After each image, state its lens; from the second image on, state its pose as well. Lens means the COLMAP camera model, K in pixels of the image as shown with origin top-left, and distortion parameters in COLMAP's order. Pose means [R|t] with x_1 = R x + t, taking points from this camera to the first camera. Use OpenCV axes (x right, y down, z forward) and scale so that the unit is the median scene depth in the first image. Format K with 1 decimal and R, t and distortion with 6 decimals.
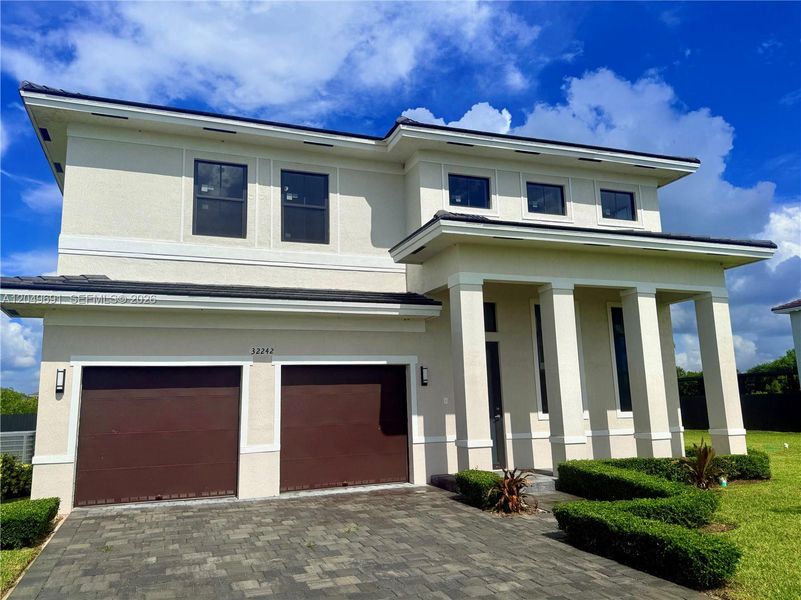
lens RADIAL K [[621.7, 0, 390.2], [0, 621.7, 300.2], [0, 0, 1]] dist [0.068116, -0.082013]
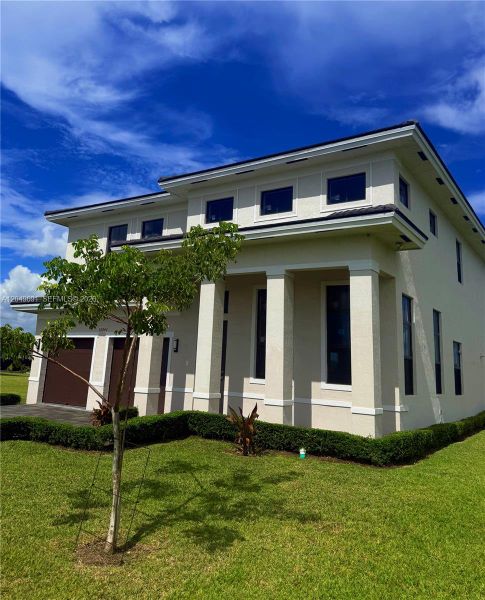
lens RADIAL K [[512.0, 0, 224.7], [0, 512.0, 245.3], [0, 0, 1]] dist [0.012474, -0.001308]
pose [[0.579395, -0.139276, -0.803059, 1.119612], [0.074364, 0.990215, -0.118083, 0.037969], [0.811648, 0.008698, 0.584083, 0.383641]]
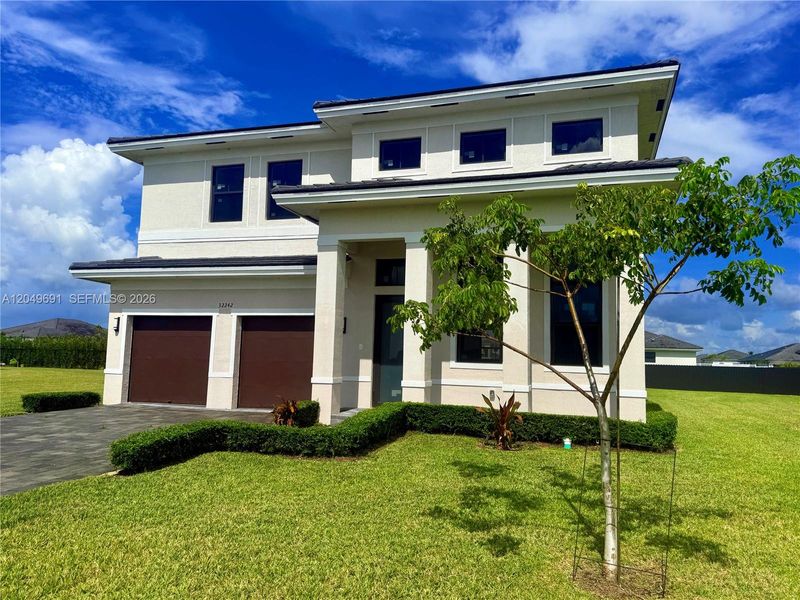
lens RADIAL K [[599.6, 0, 399.1], [0, 599.6, 310.8], [0, 0, 1]] dist [0.064167, -0.084901]
pose [[0.787778, -0.004478, -0.615943, 0.827365], [0.057560, 0.996133, 0.066376, 0.026002], [0.613264, -0.087743, 0.784990, 0.182346]]
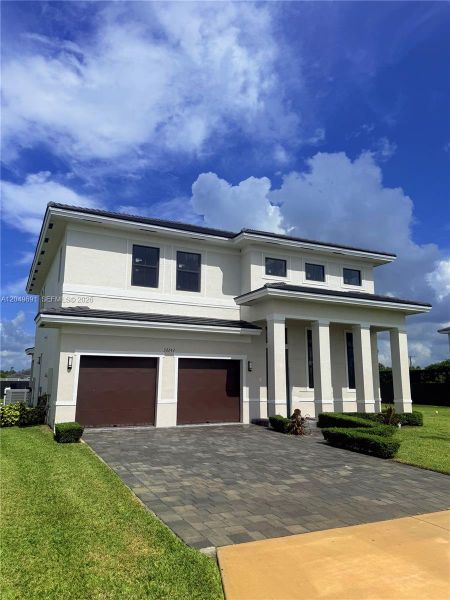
lens RADIAL K [[449.7, 0, 225.0], [0, 449.7, 300.0], [0, 0, 1]] dist [0.064167, -0.084901]
pose [[0.994307, 0.050437, 0.093861, -0.157745], [-0.048855, 0.998624, -0.019076, -0.048198], [-0.094694, 0.014382, 0.995403, -0.349779]]
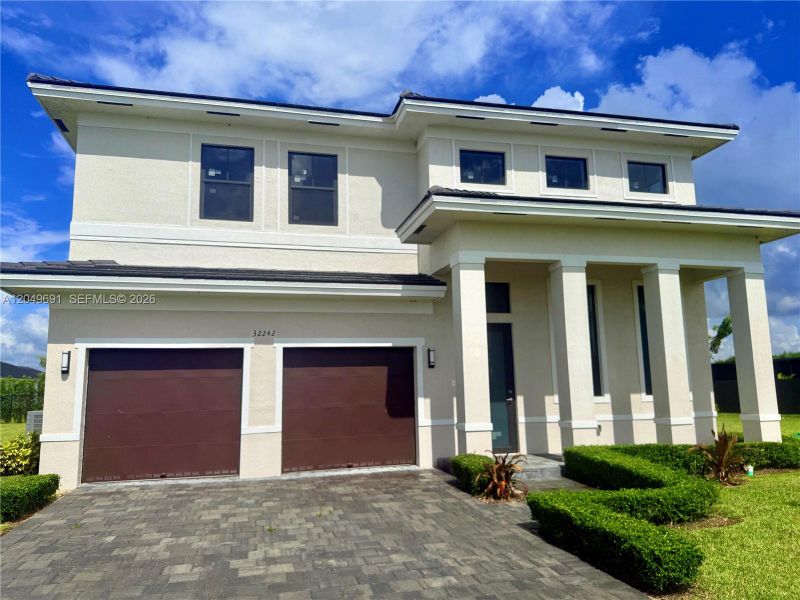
lens RADIAL K [[599.6, 0, 399.1], [0, 599.6, 310.8], [0, 0, 1]] dist [0.064167, -0.084901]
pose [[0.994103, -0.008472, -0.108105, 0.106866], [0.012842, 0.999126, 0.039787, 0.008780], [0.107673, -0.040941, 0.993343, 0.057772]]
